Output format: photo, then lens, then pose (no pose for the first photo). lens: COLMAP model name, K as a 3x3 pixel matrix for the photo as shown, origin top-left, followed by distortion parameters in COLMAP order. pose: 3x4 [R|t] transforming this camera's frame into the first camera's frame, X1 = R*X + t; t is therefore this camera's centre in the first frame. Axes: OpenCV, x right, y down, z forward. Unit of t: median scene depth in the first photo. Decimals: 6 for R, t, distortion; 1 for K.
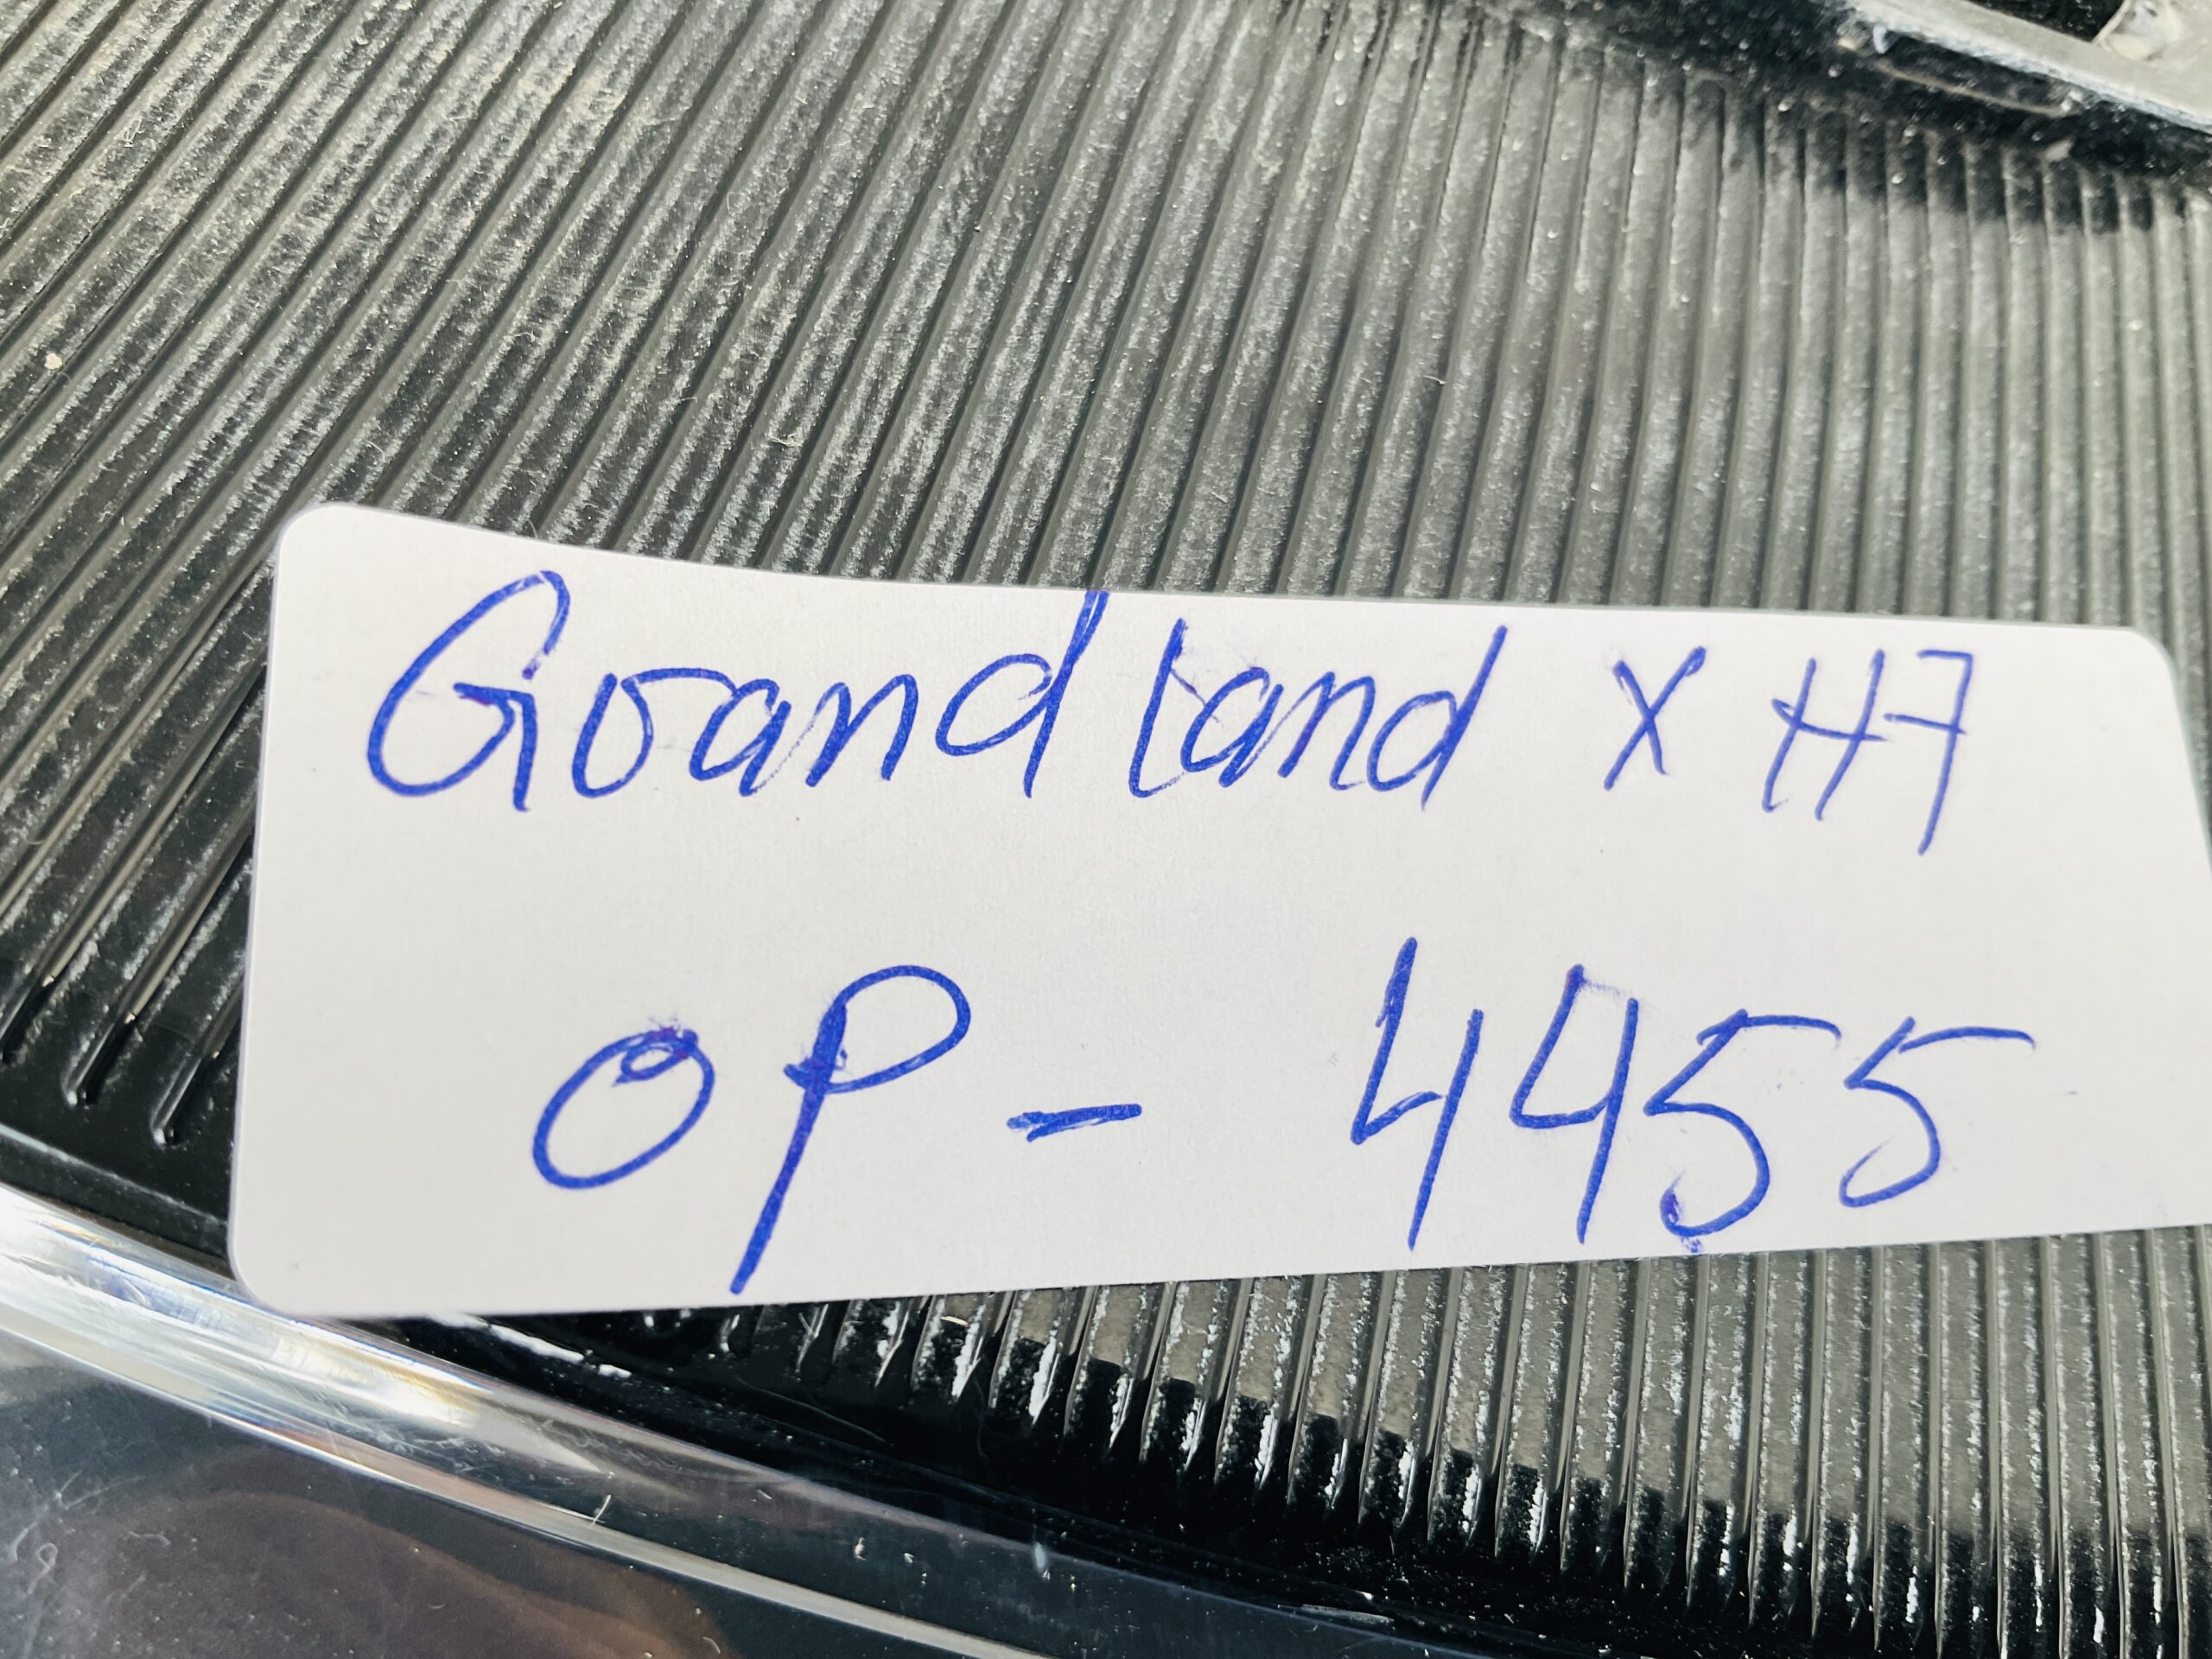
lens RADIAL K [[1847.8, 0, 1106.0], [0, 1847.8, 829.5], [0, 0, 1]] dist [0.037262, -0.114184]
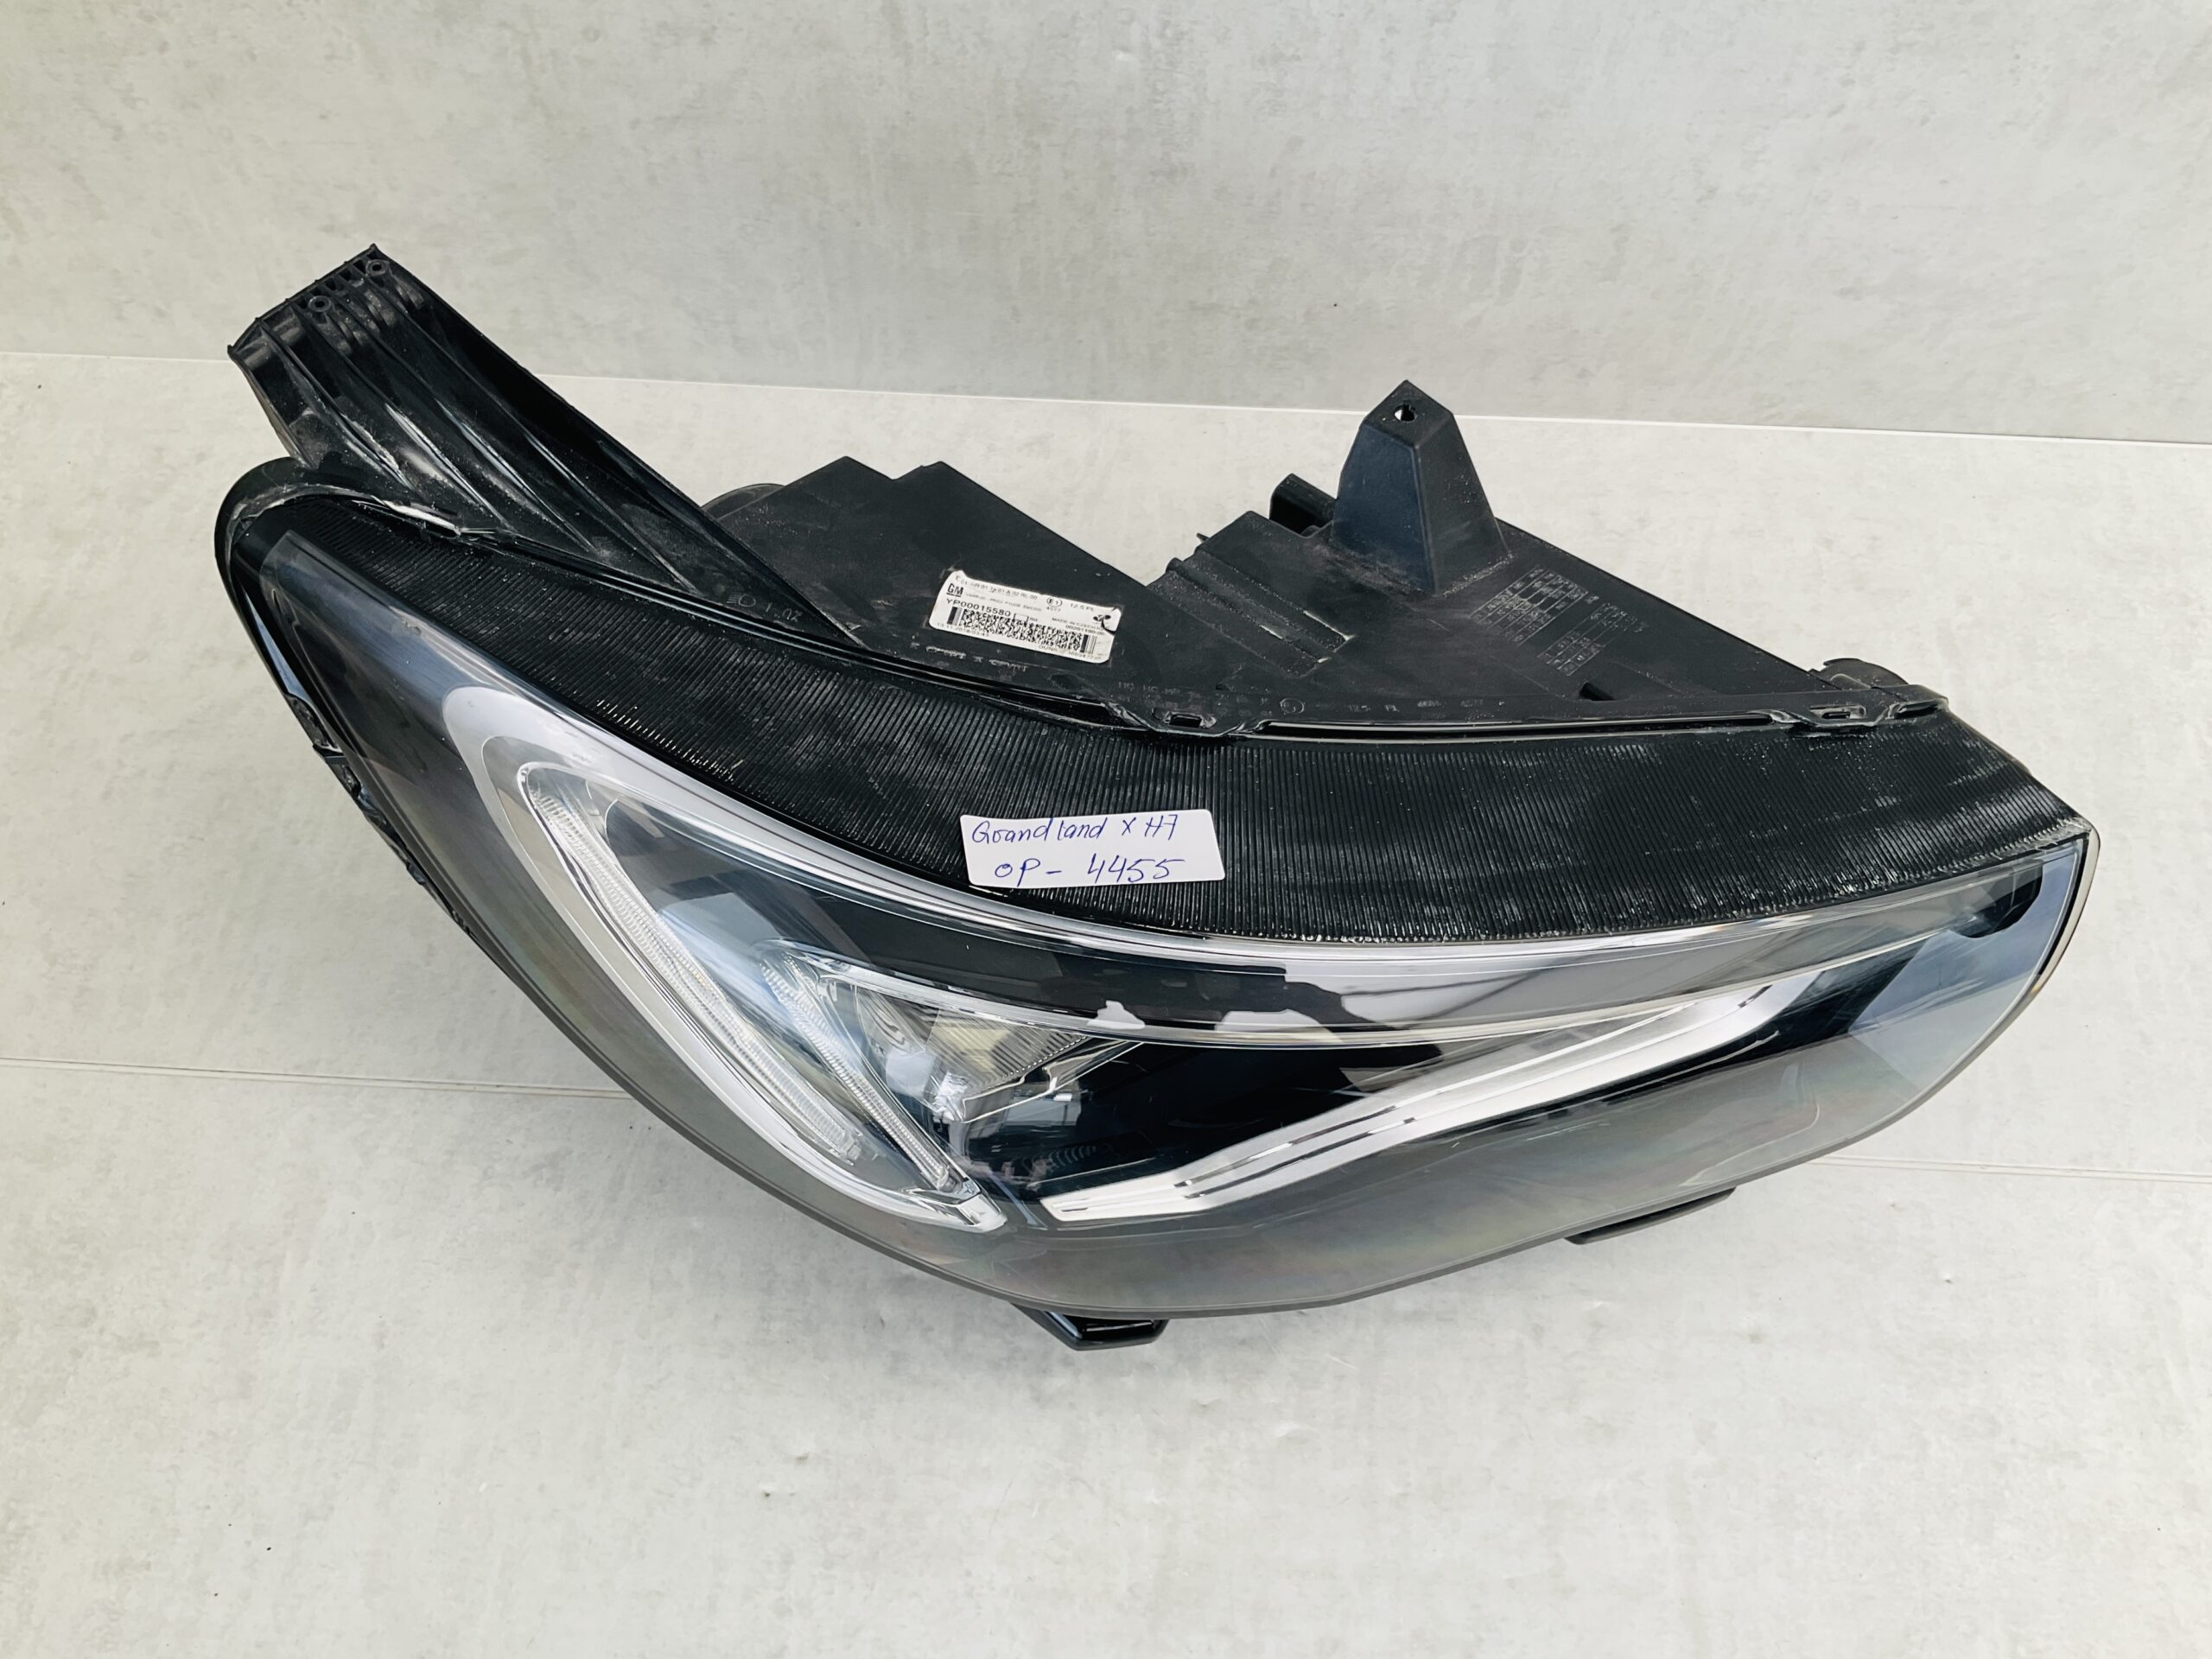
lens RADIAL K [[1847.8, 0, 1106.0], [0, 1847.8, 829.5], [0, 0, 1]] dist [0.037262, -0.114184]
pose [[0.989594, -0.136530, -0.045422, 0.575557], [0.116817, 0.946641, -0.300375, 2.315019], [0.084009, 0.291943, 0.952739, -6.486347]]
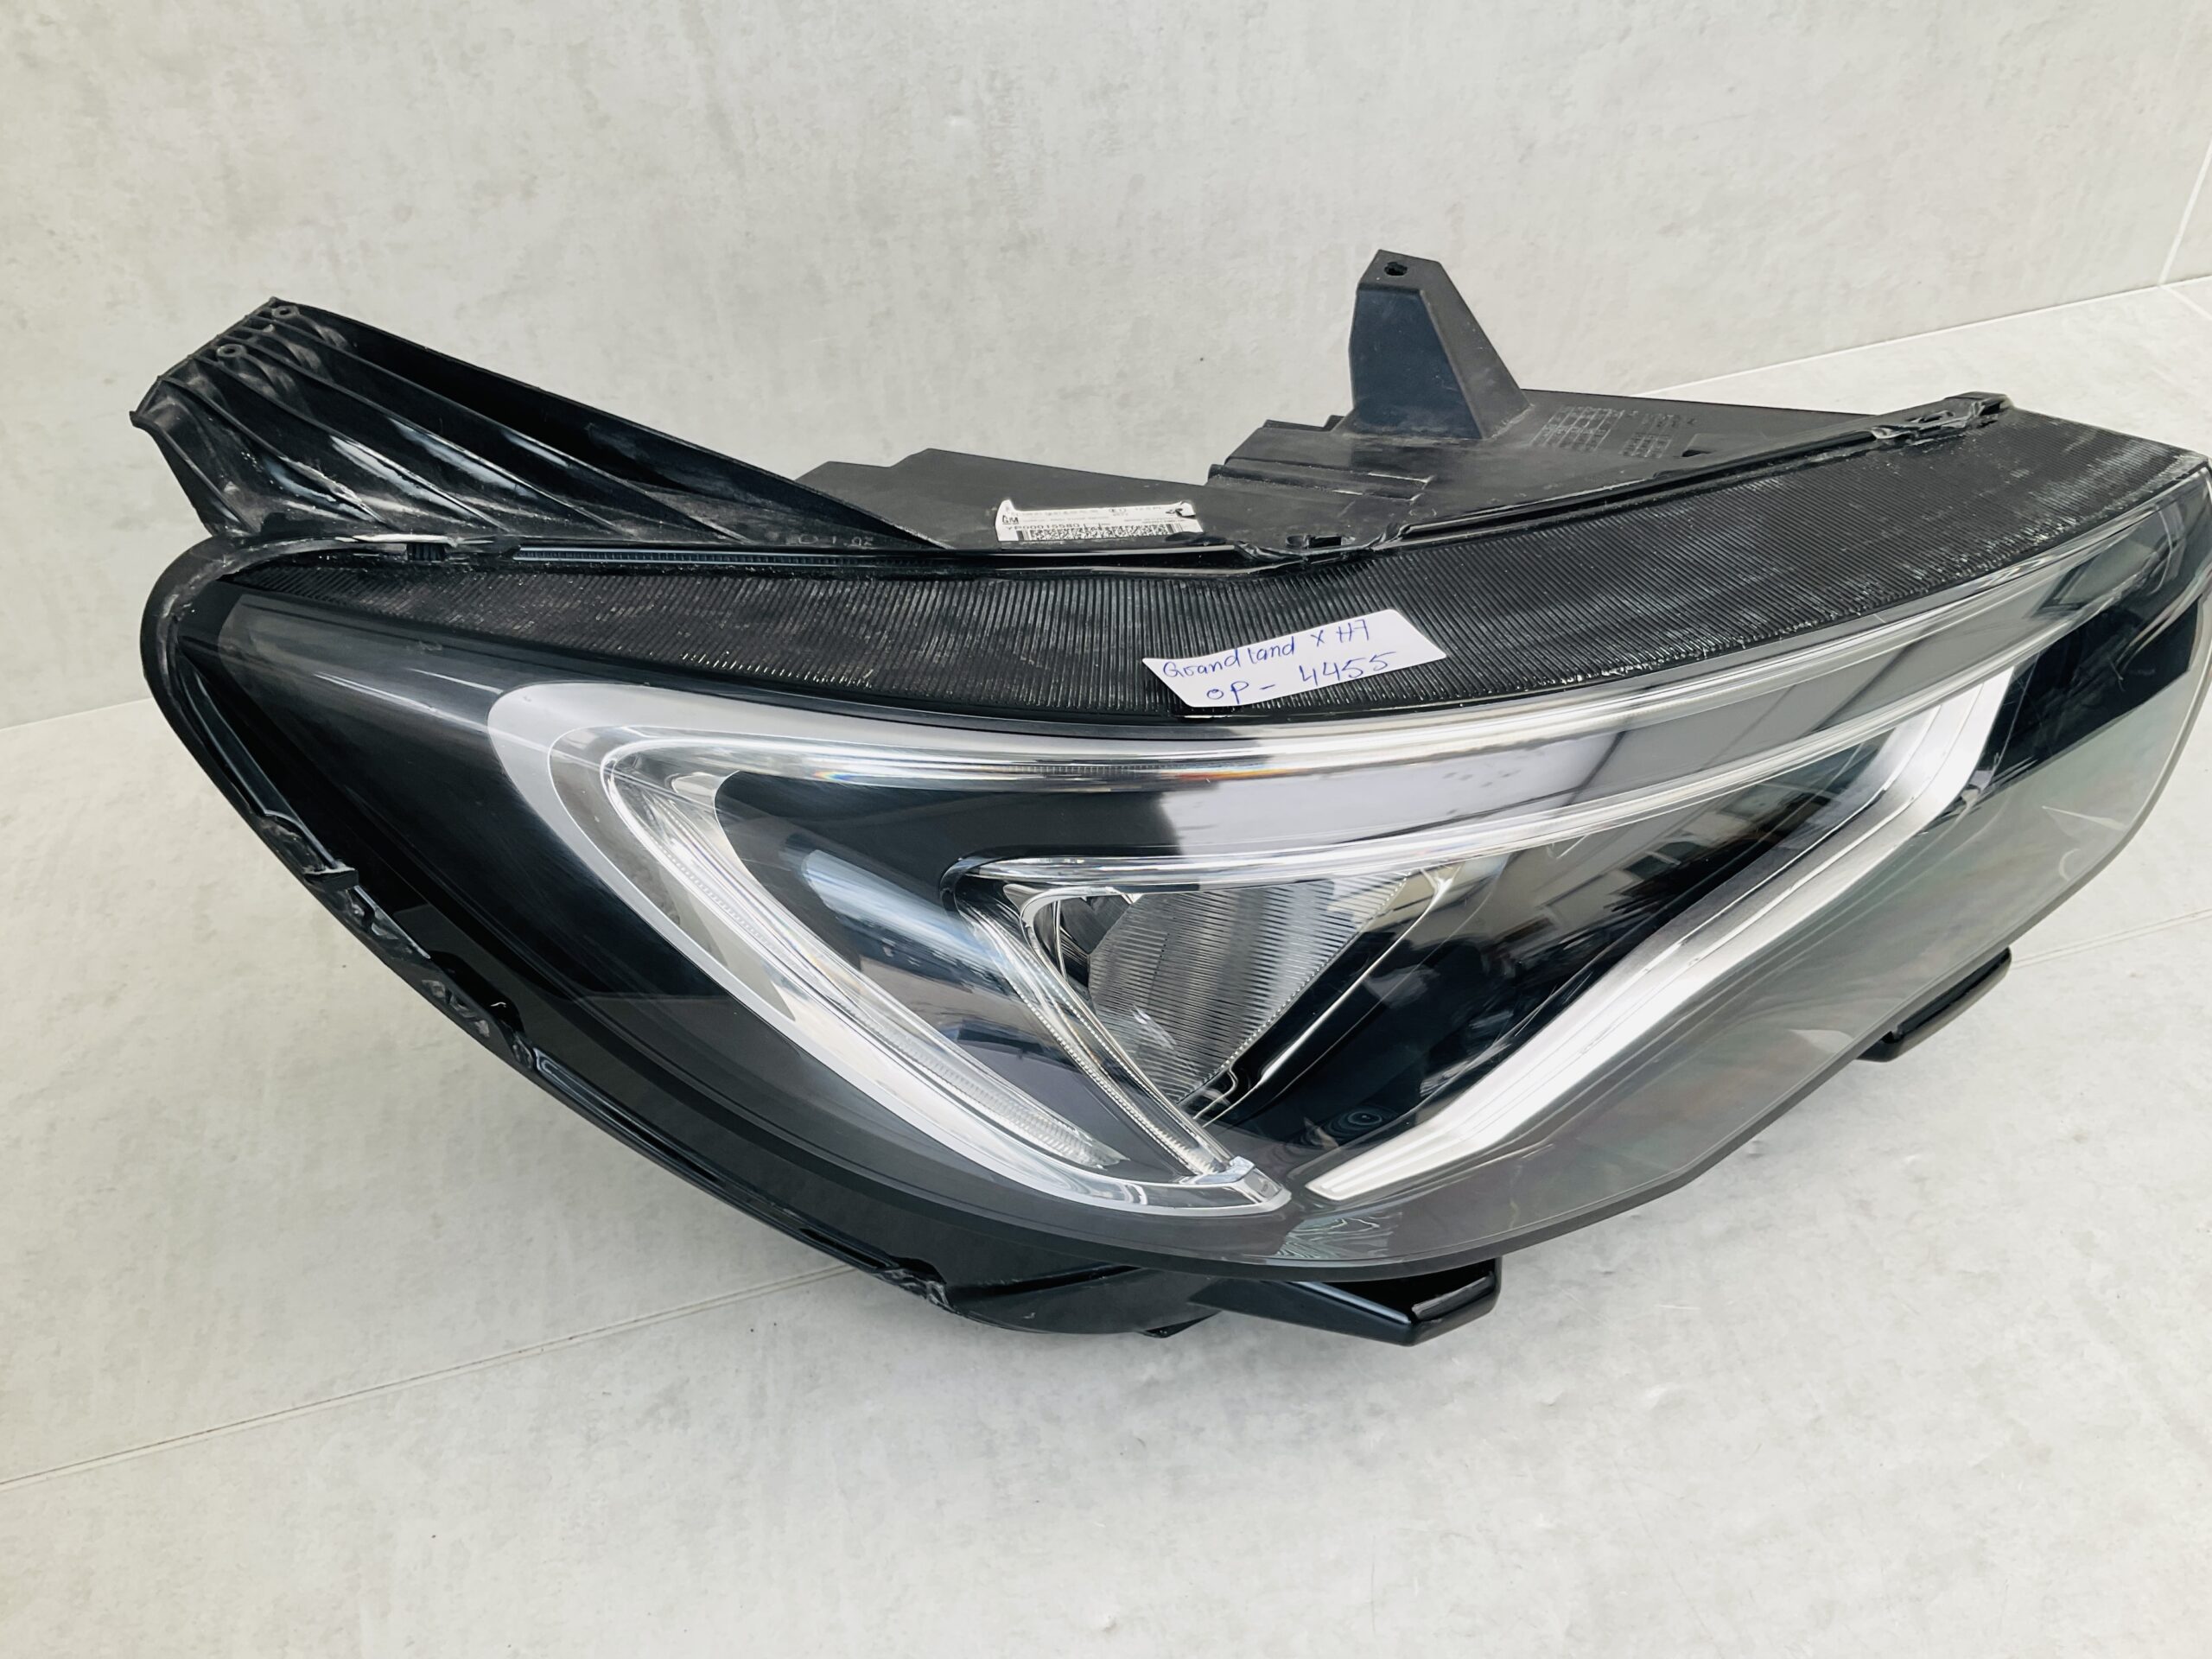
lens RADIAL K [[1851.2, 0, 1100.3], [0, 1851.2, 832.3], [0, 0, 1]] dist [0.041078, -0.114204]
pose [[0.902755, -0.396952, 0.165720, -1.851056], [0.425043, 0.763945, -0.485516, 3.485205], [0.066125, 0.508740, 0.858377, -4.541852]]
